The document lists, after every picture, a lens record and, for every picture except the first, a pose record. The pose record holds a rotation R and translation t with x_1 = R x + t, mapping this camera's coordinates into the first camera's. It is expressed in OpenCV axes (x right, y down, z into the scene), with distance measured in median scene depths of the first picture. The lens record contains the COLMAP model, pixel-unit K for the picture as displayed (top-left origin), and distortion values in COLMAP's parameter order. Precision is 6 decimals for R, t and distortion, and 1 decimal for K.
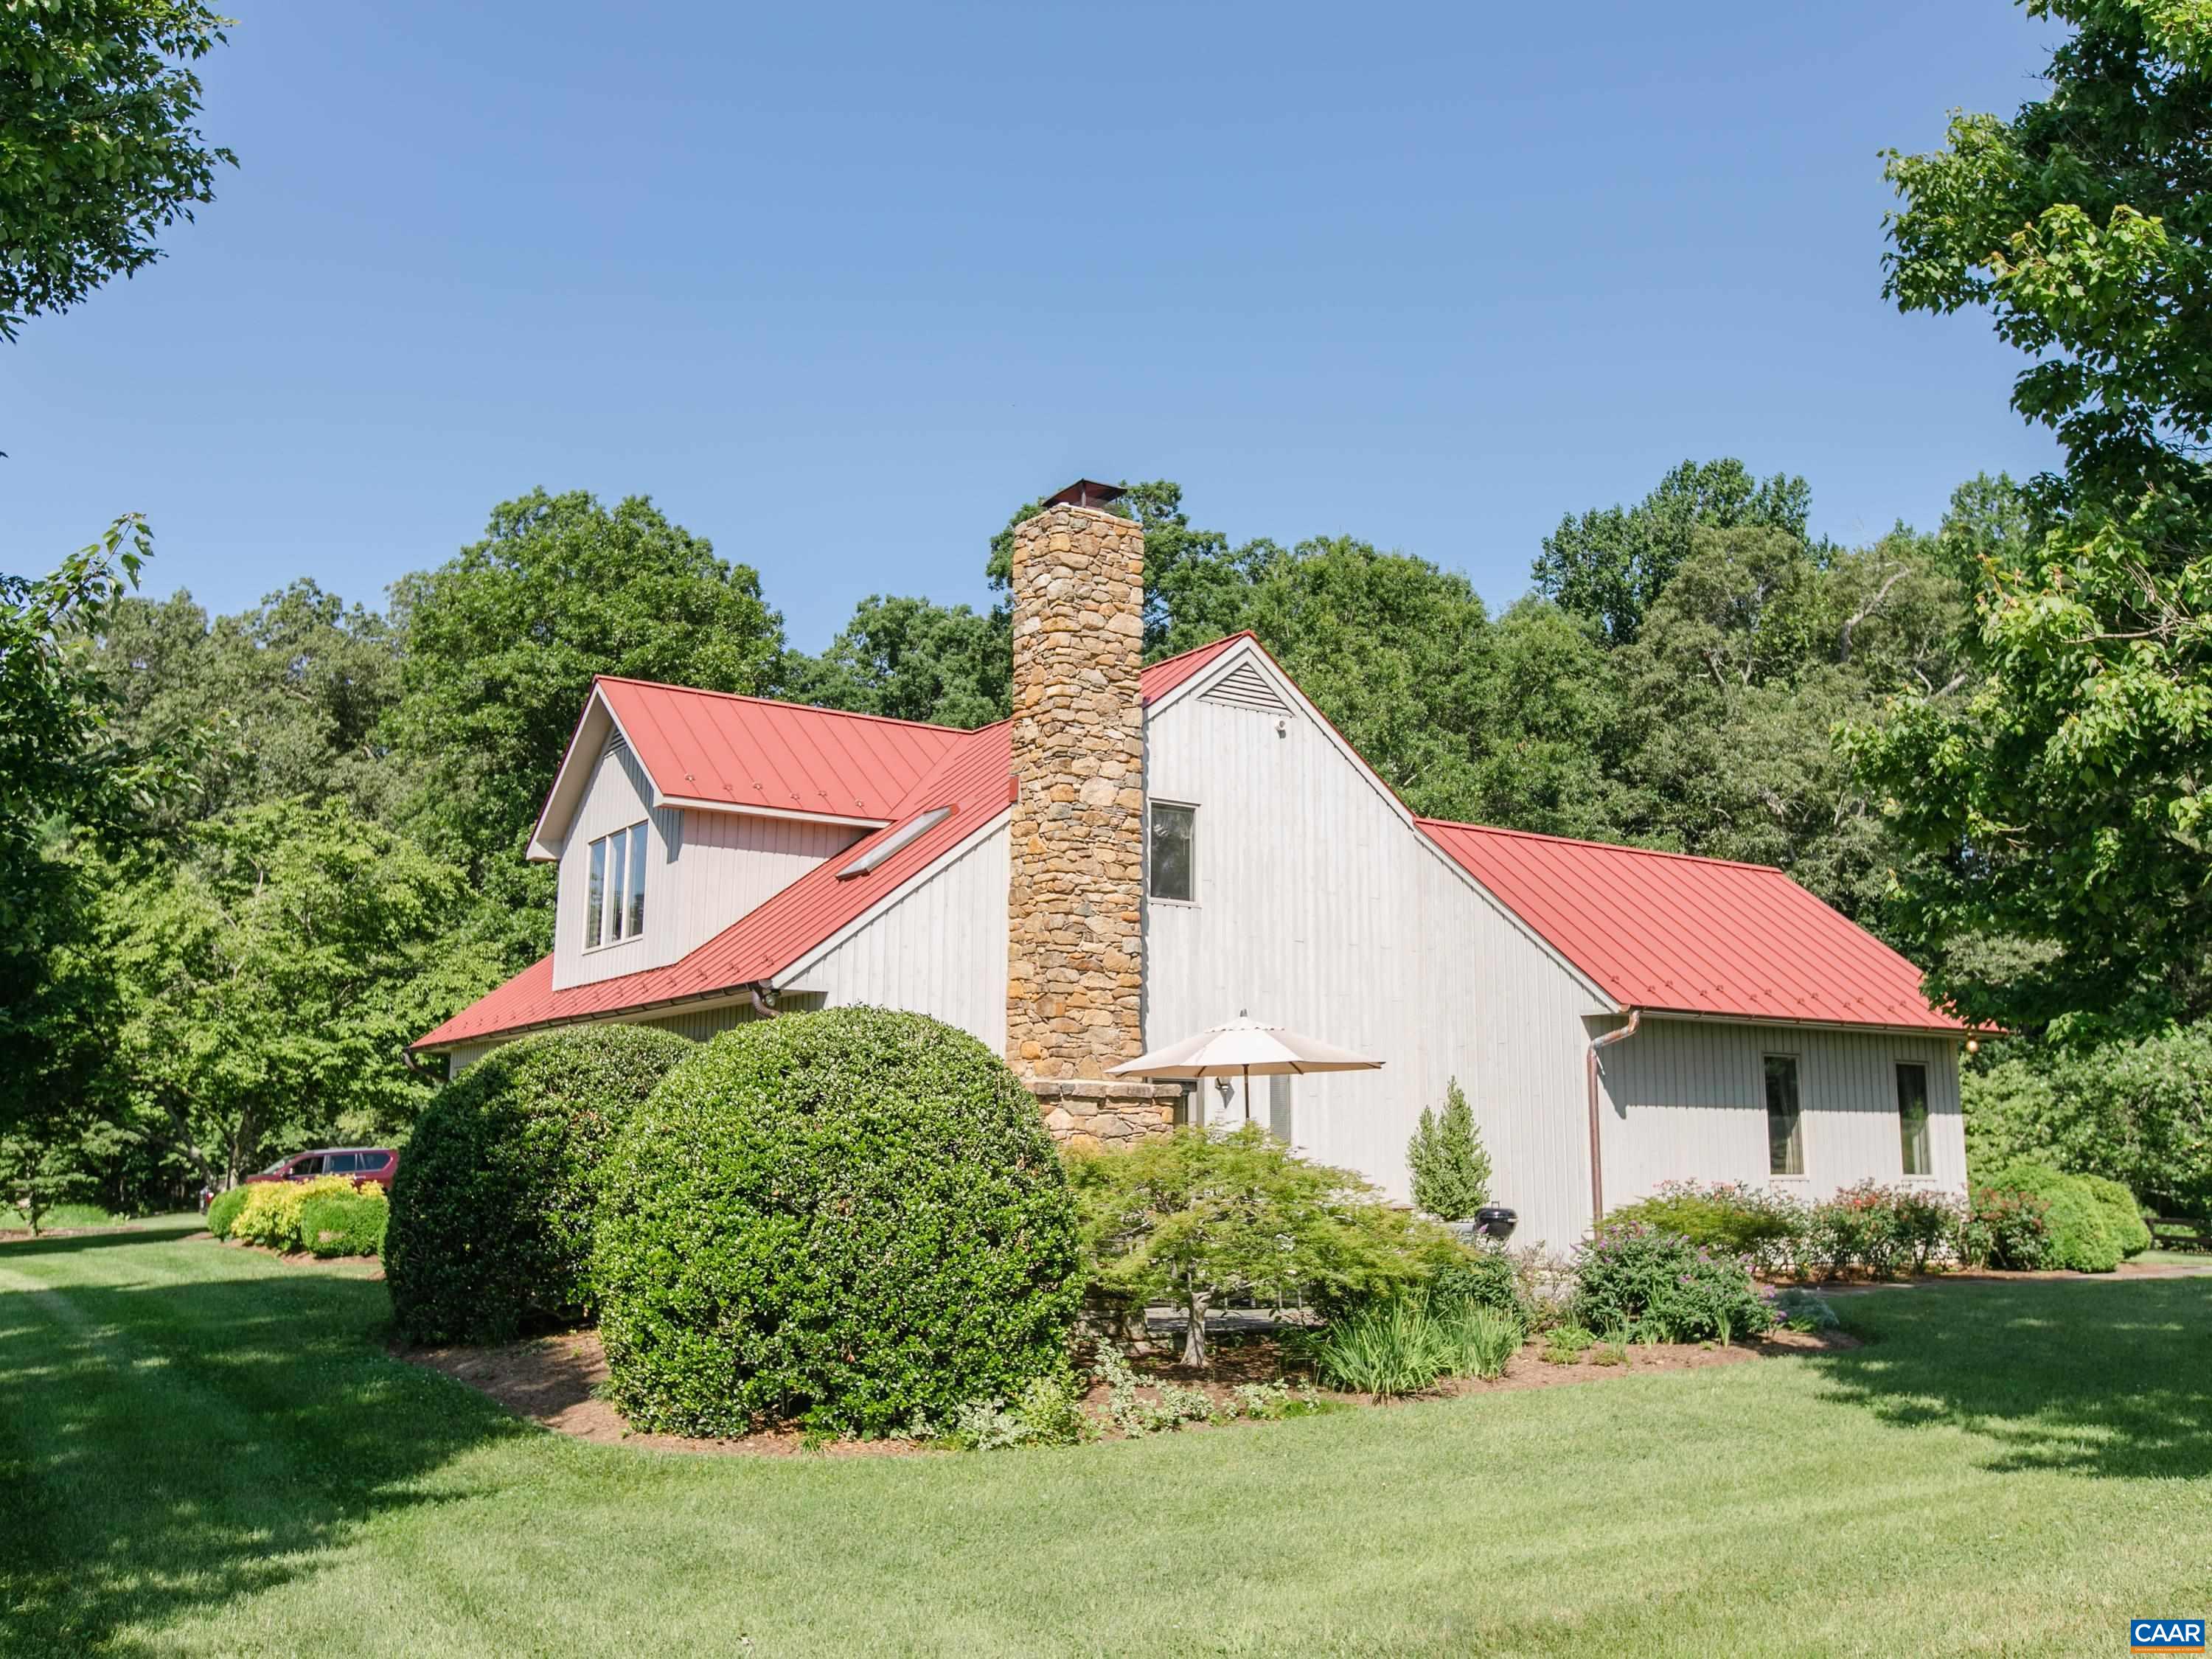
lens RADIAL K [[1885.9, 0, 1106.0], [0, 1885.9, 829.5], [0, 0, 1]] dist [0.000532, -0.001085]
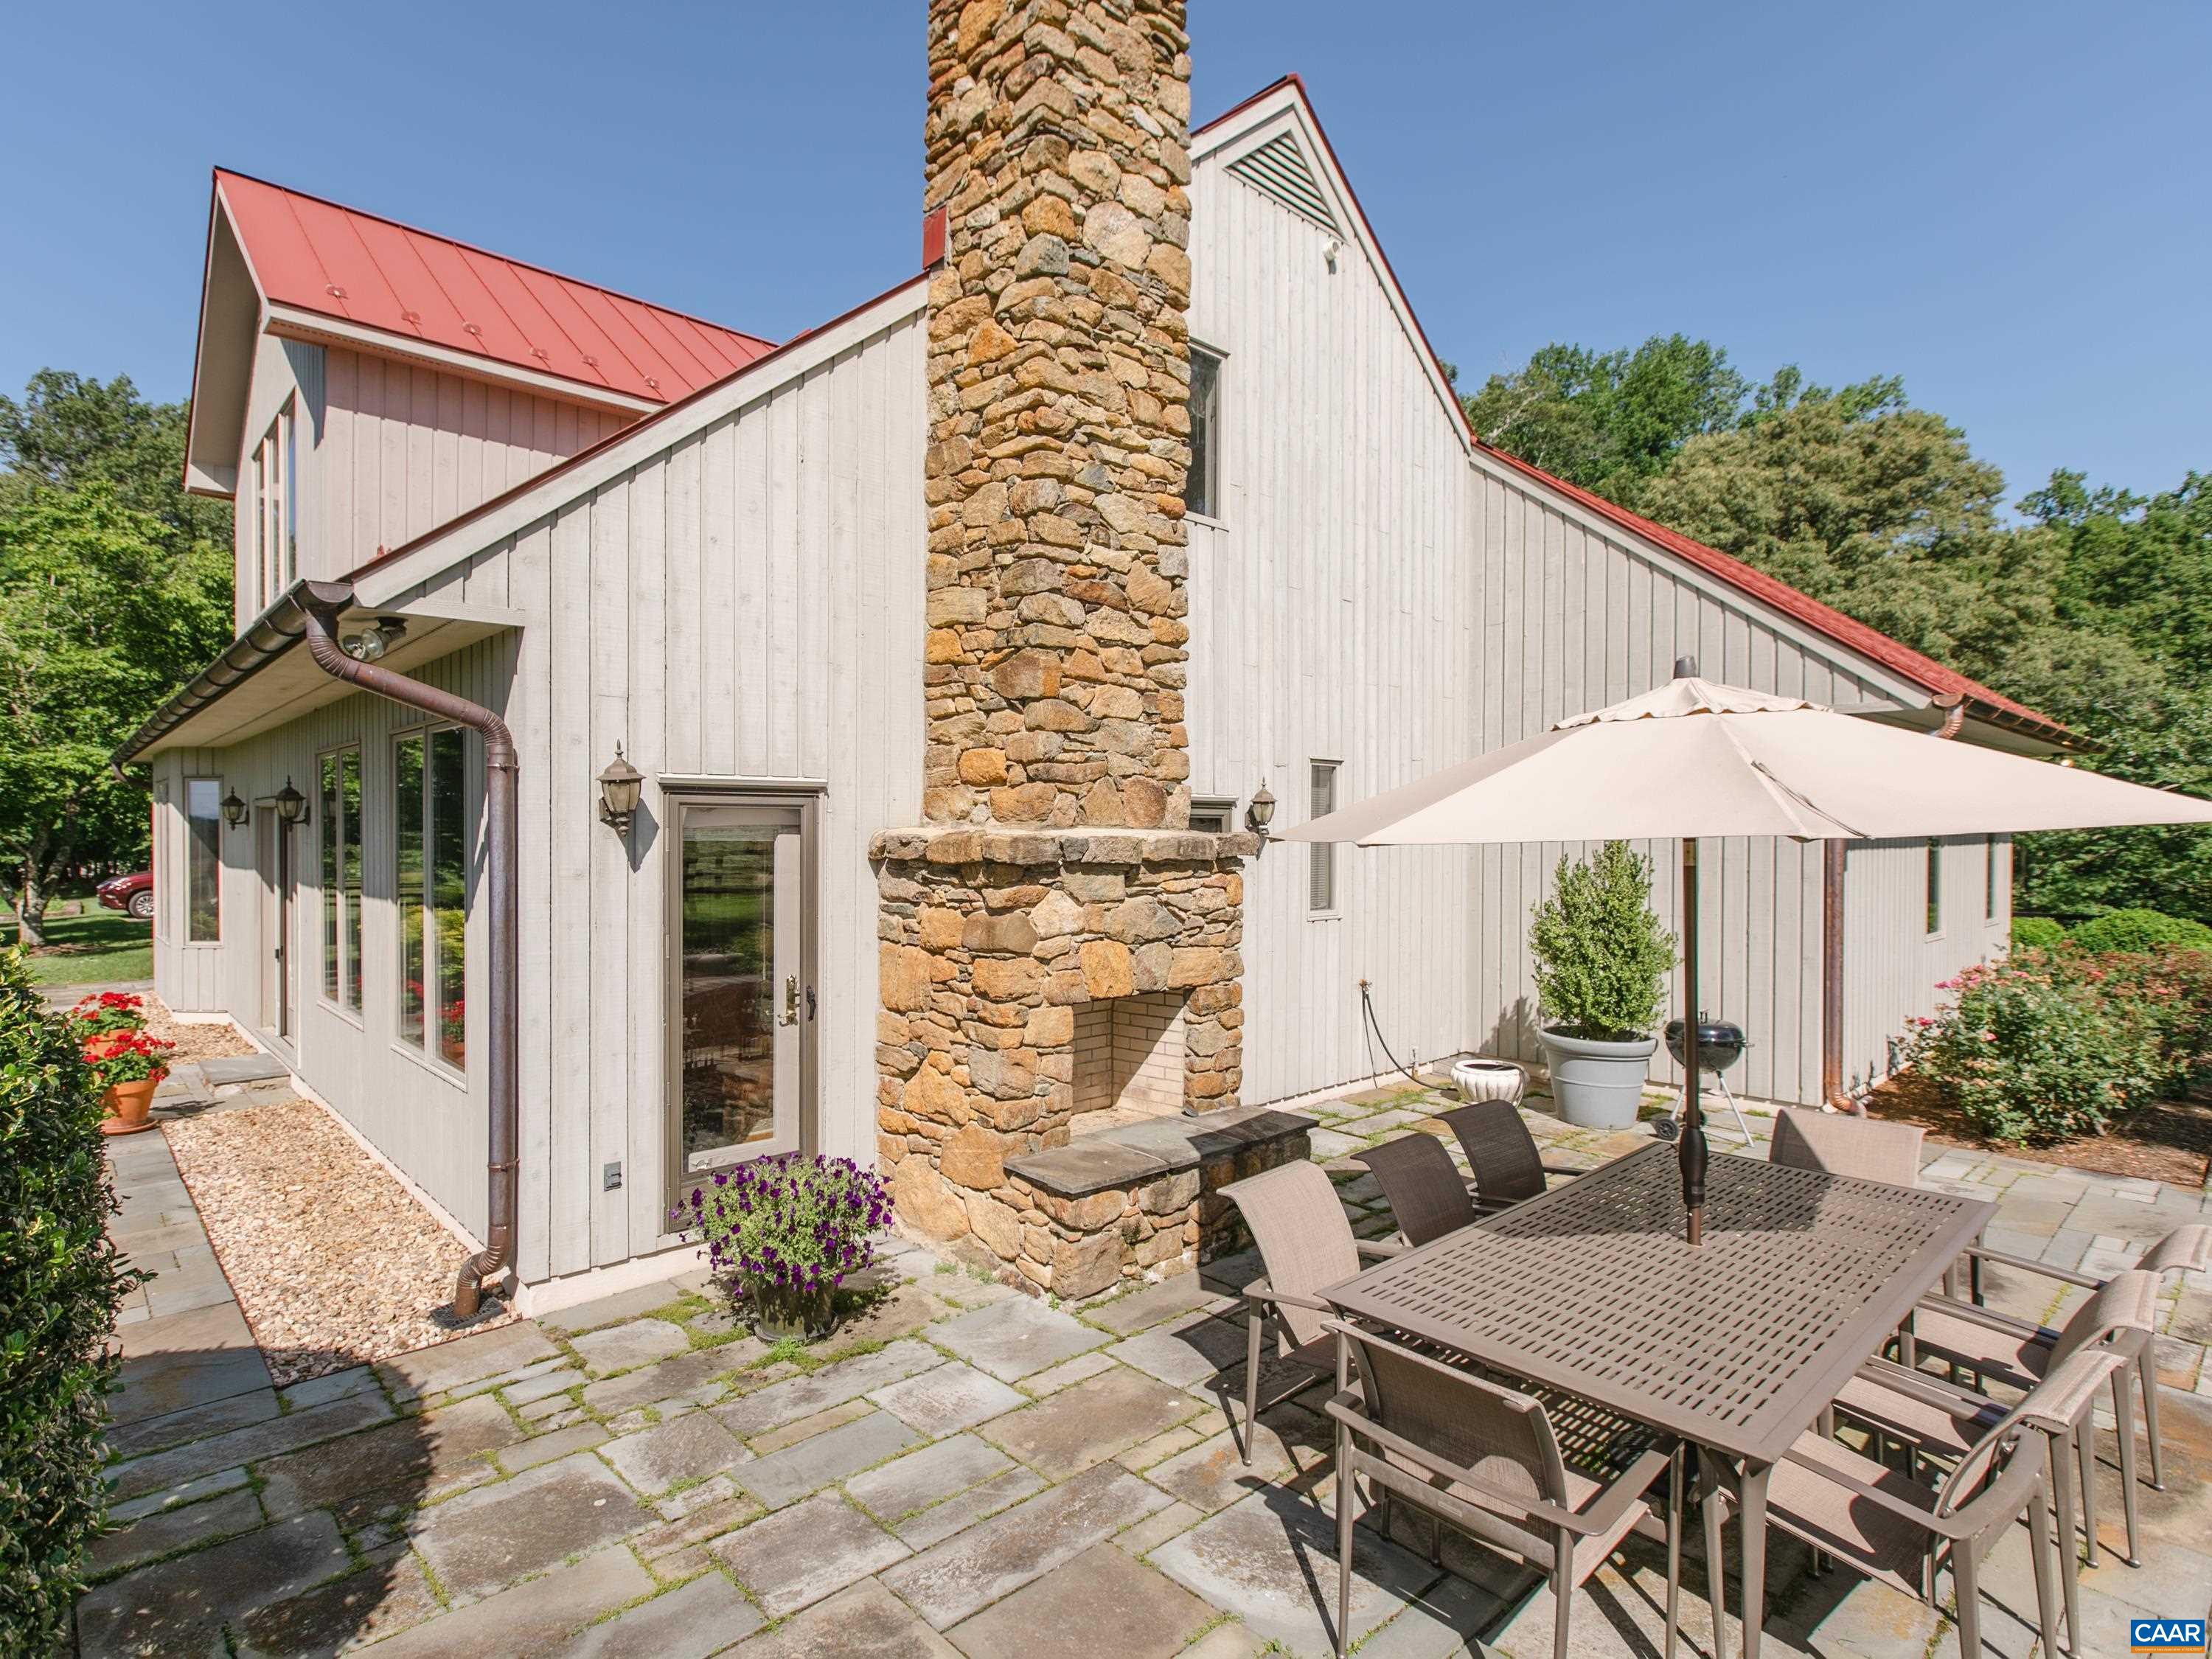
lens RADIAL K [[1147.8, 0, 1041.9], [0, 1147.8, 842.2], [0, 0, 1]] dist [0.000155, 0.000493]
pose [[0.990788, -0.005703, 0.135304, -0.064134], [-0.019535, 0.982645, 0.184464, 0.079507], [-0.134008, -0.185408, 0.973481, 0.691668]]
